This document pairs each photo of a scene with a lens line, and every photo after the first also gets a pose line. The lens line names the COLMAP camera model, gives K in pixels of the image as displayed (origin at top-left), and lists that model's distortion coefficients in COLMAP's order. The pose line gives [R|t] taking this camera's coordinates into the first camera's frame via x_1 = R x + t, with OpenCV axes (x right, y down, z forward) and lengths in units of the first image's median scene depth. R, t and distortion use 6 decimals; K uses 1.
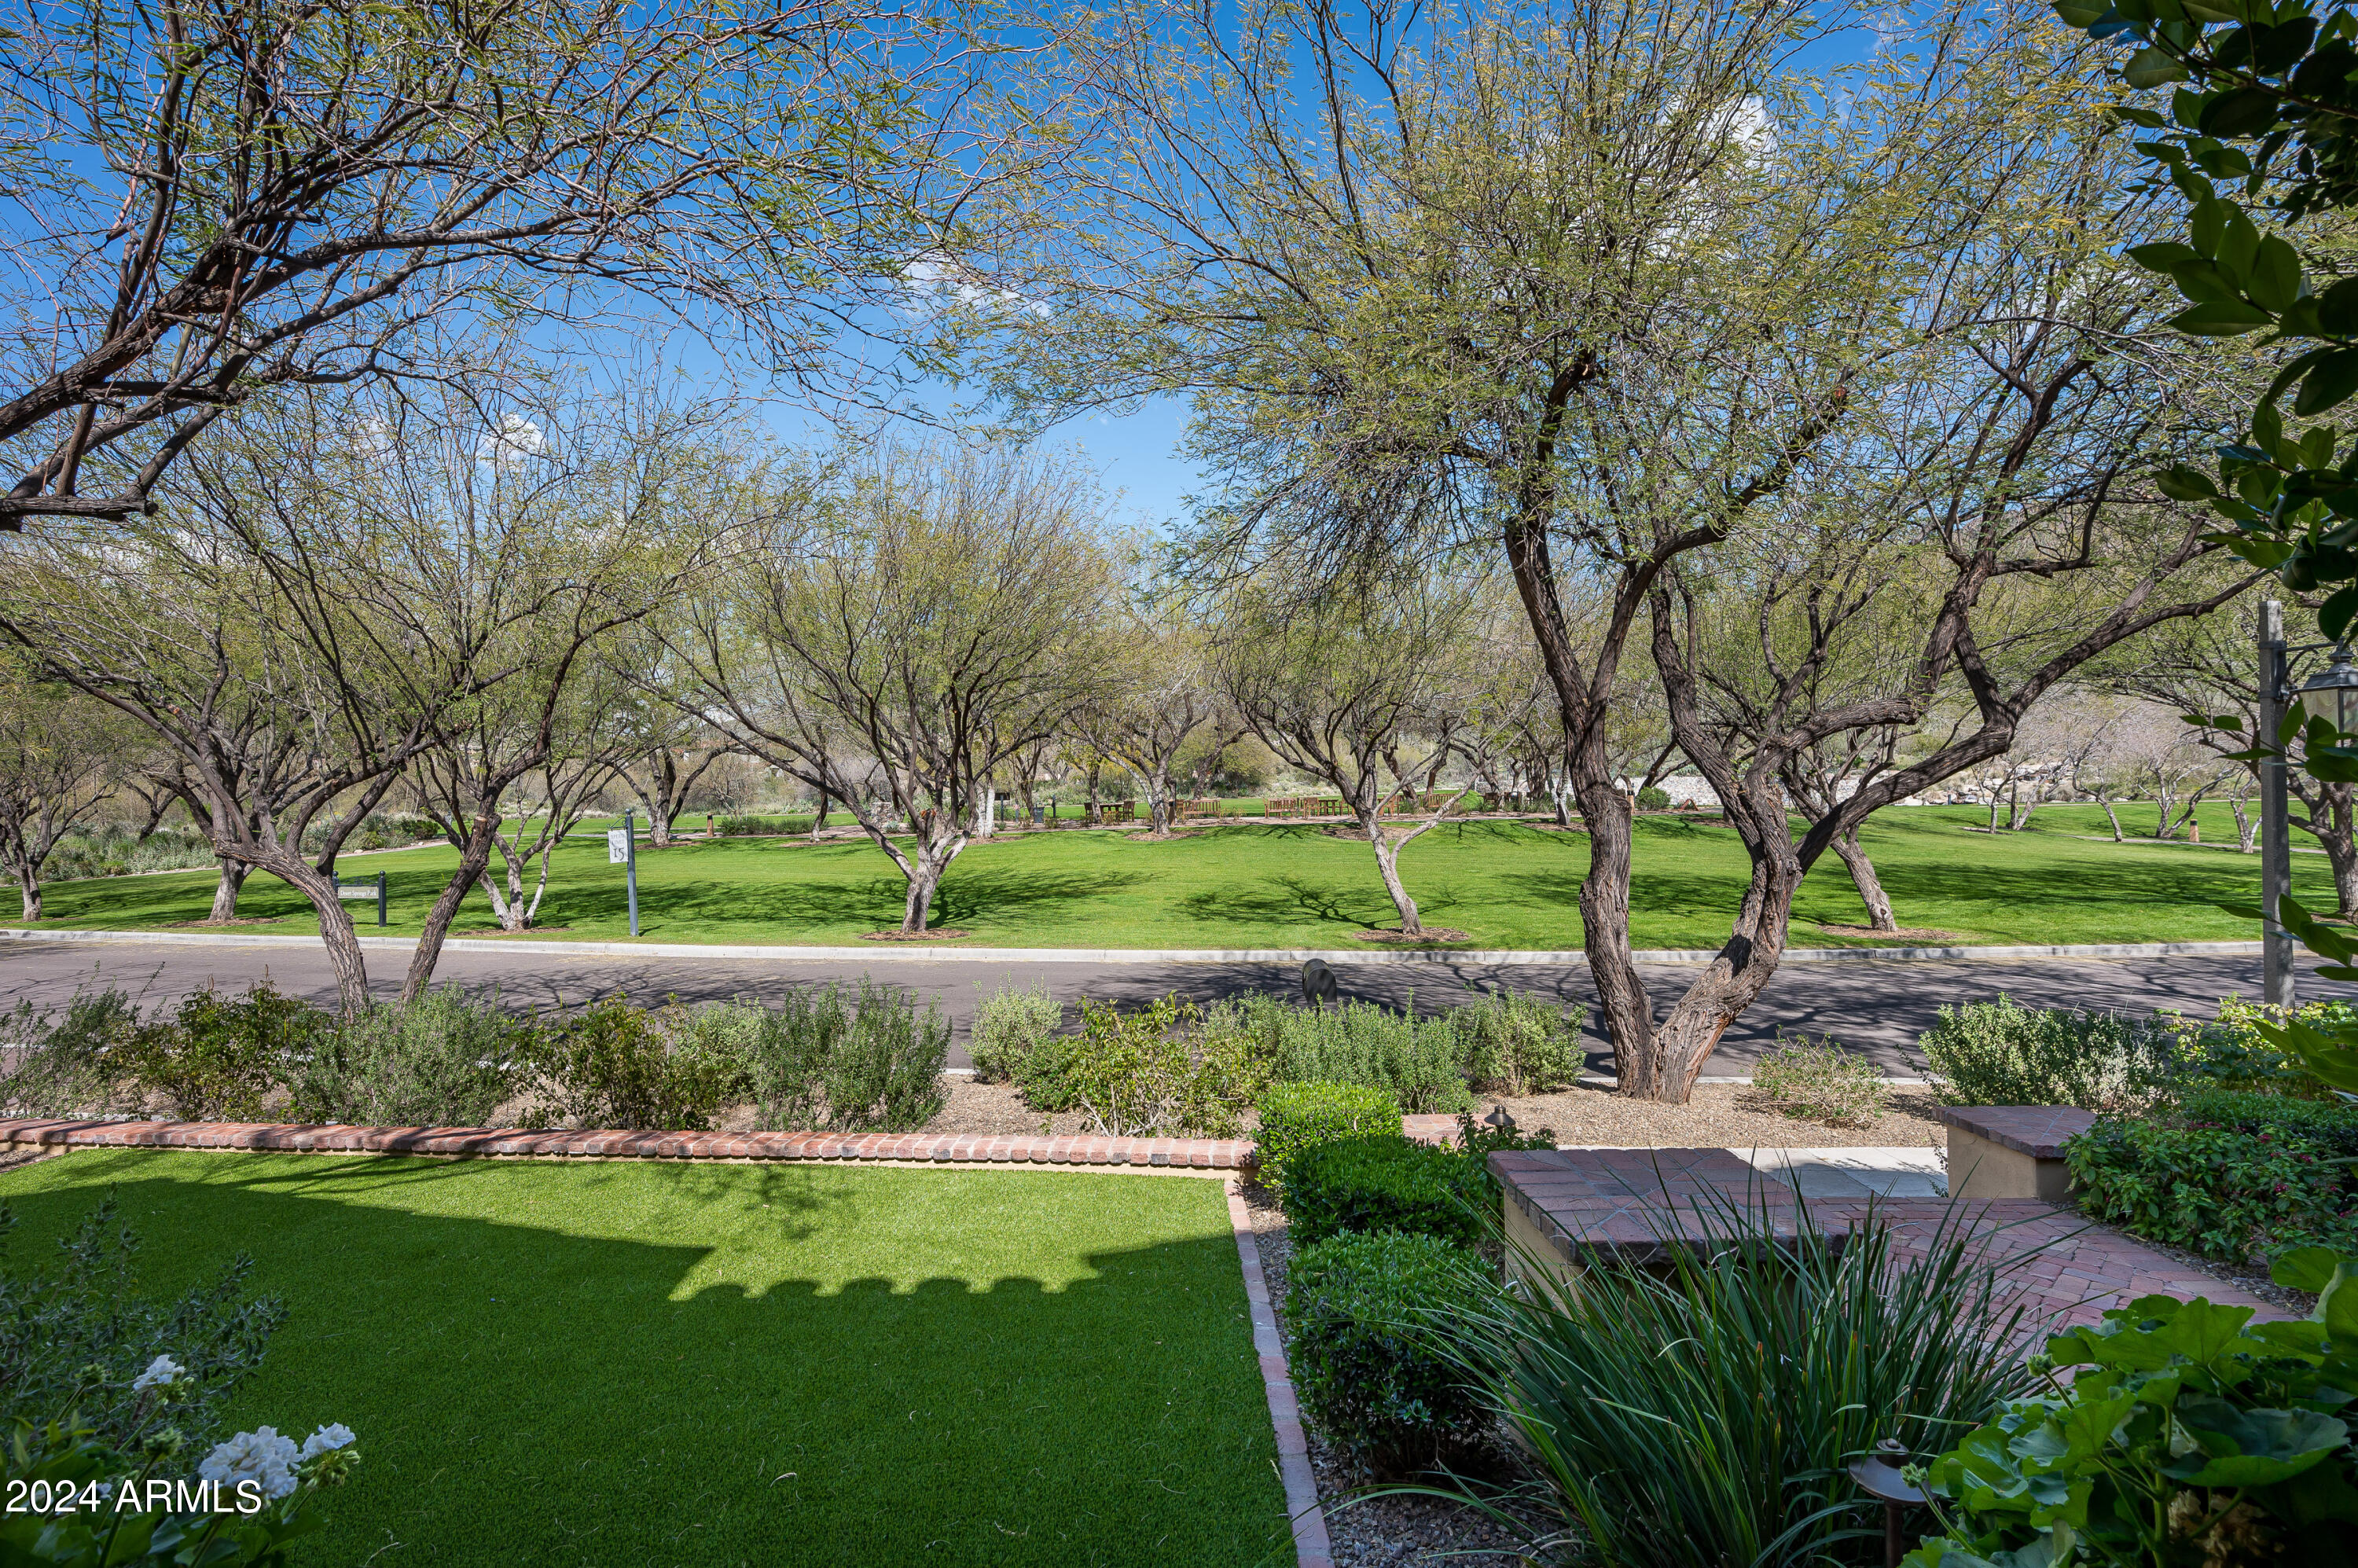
lens RADIAL K [[1123.3, 0, 1177.2], [0, 1123.3, 780.8], [0, 0, 1]] dist [0.001746, 0.000376]
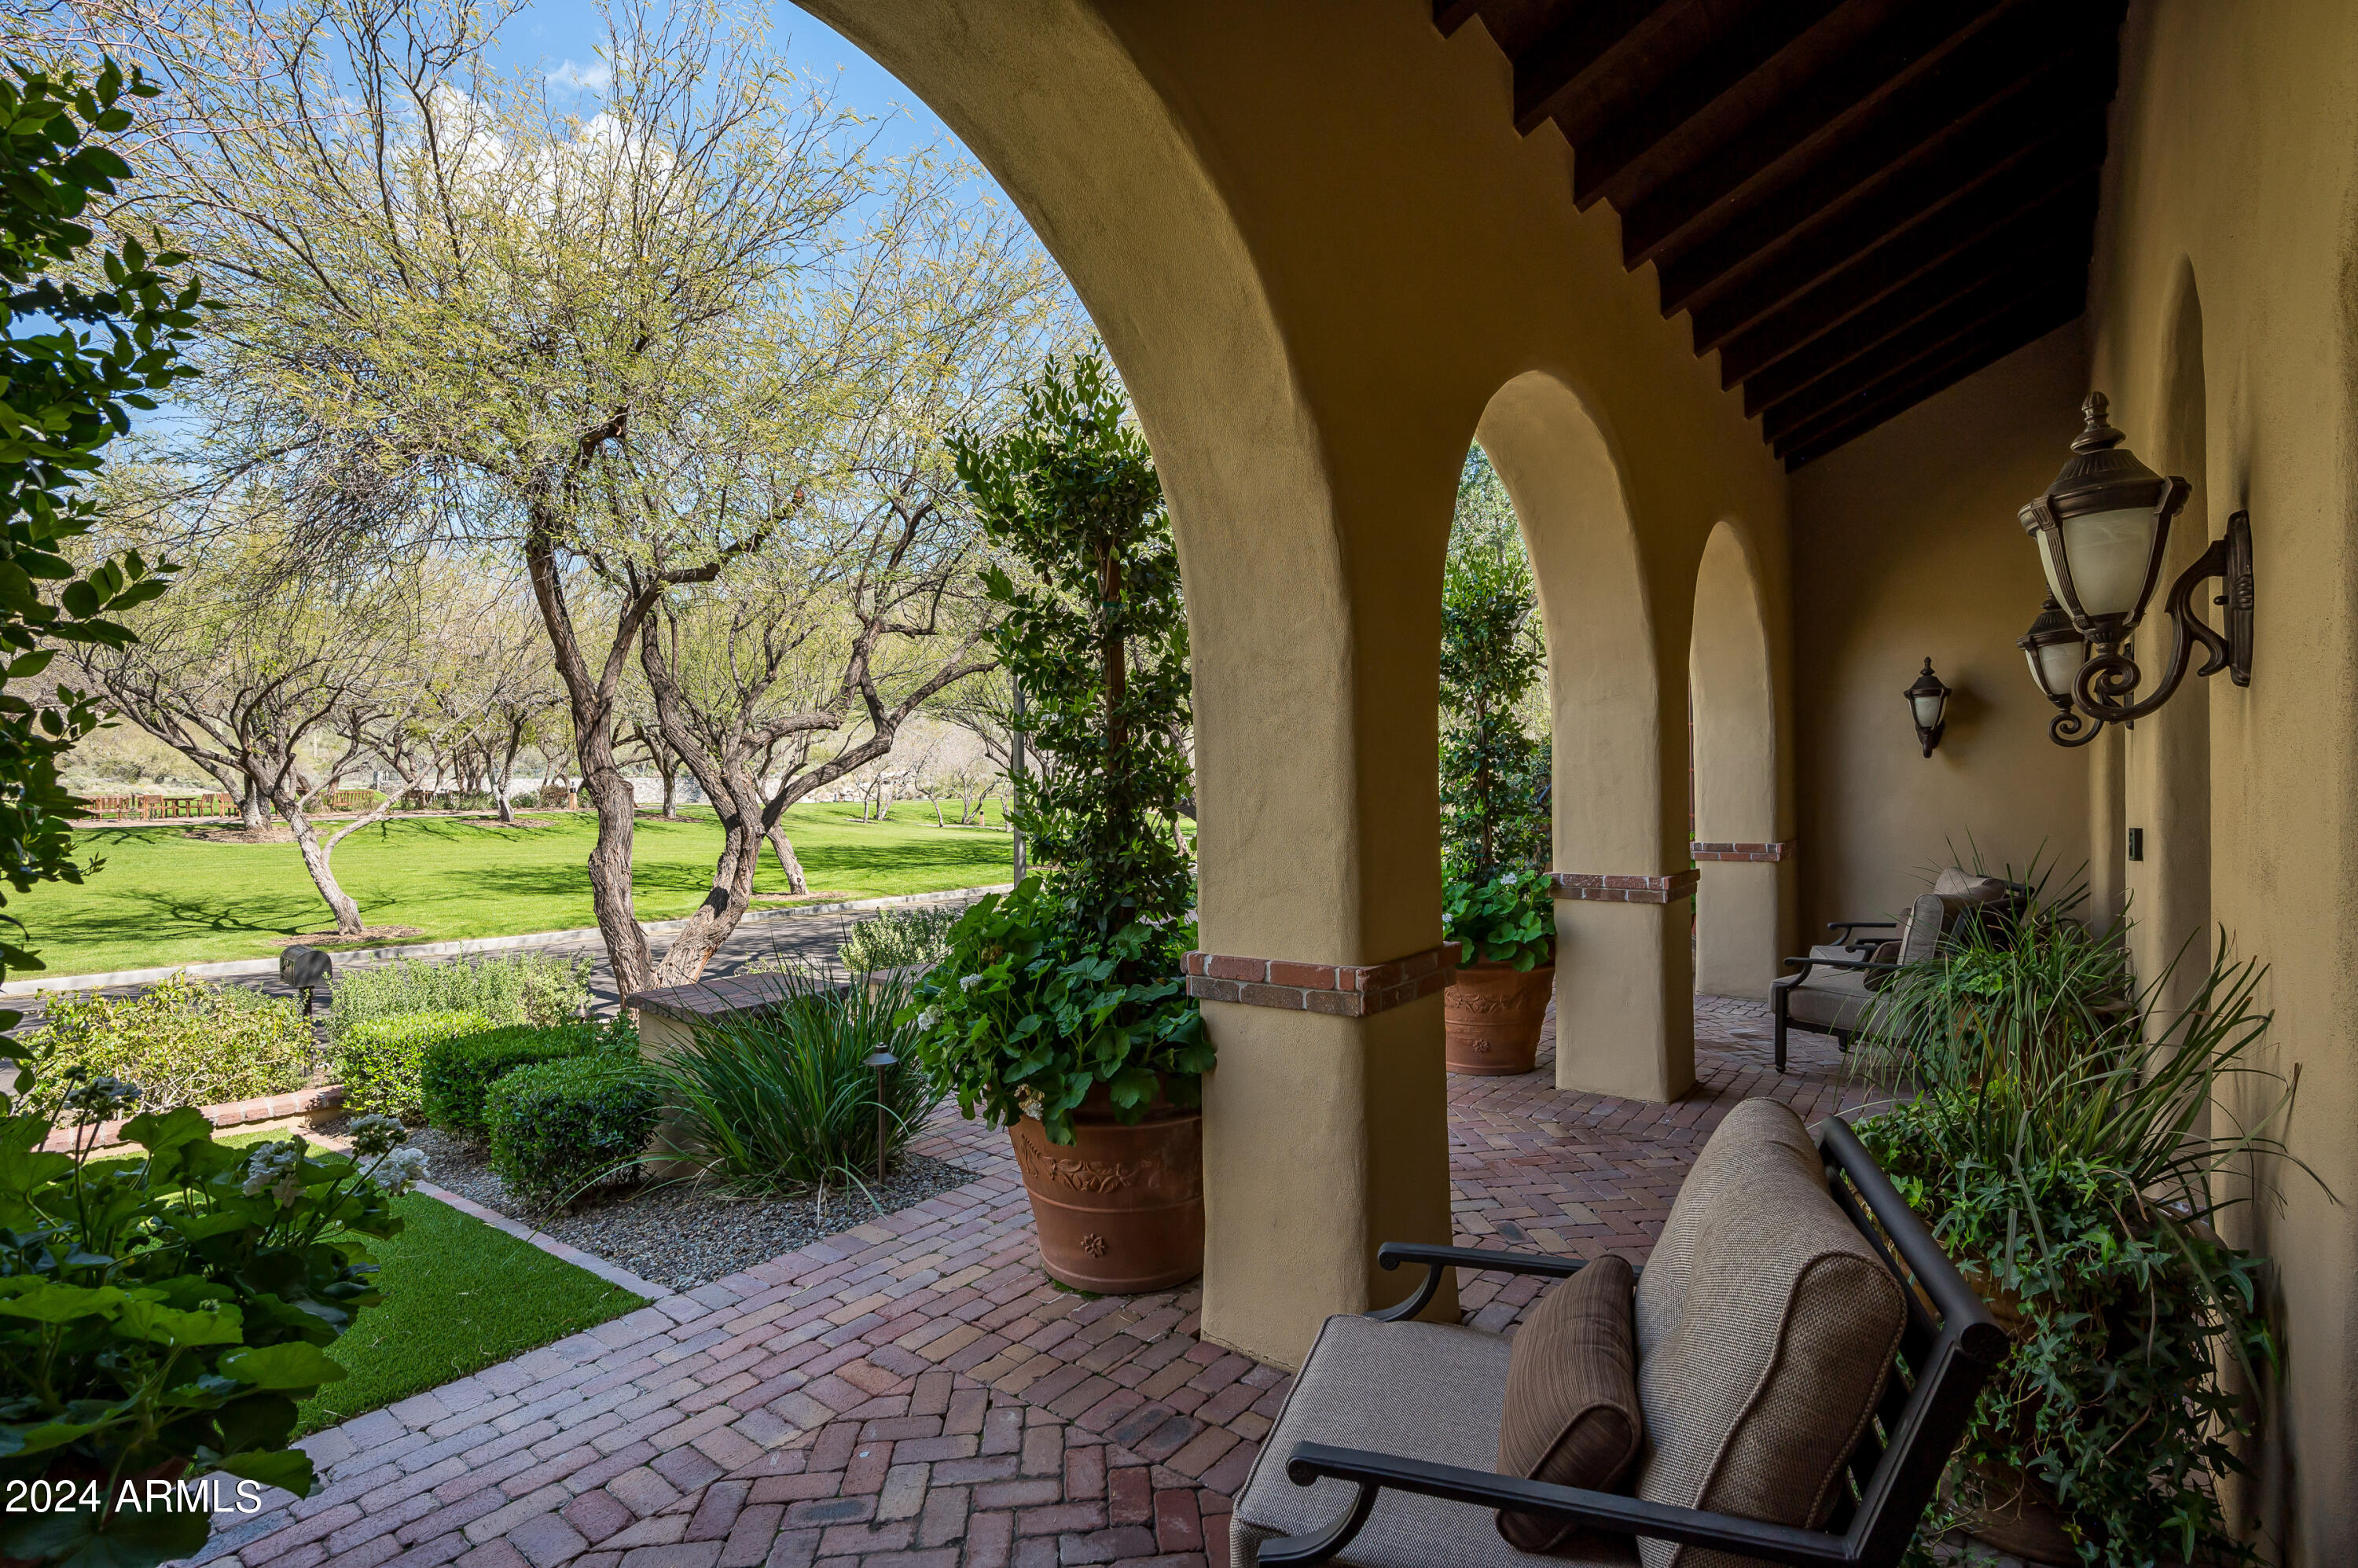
lens RADIAL K [[1081.1, 0, 1179.0], [0, 1081.1, 784.0], [0, 0, 1]] dist [-0.000997, -0.000057]
pose [[0.609425, 0.009533, 0.792786, -0.118169], [-0.007834, 0.999951, -0.006002, 0.015867], [-0.792805, -0.002553, 0.609470, -0.128190]]
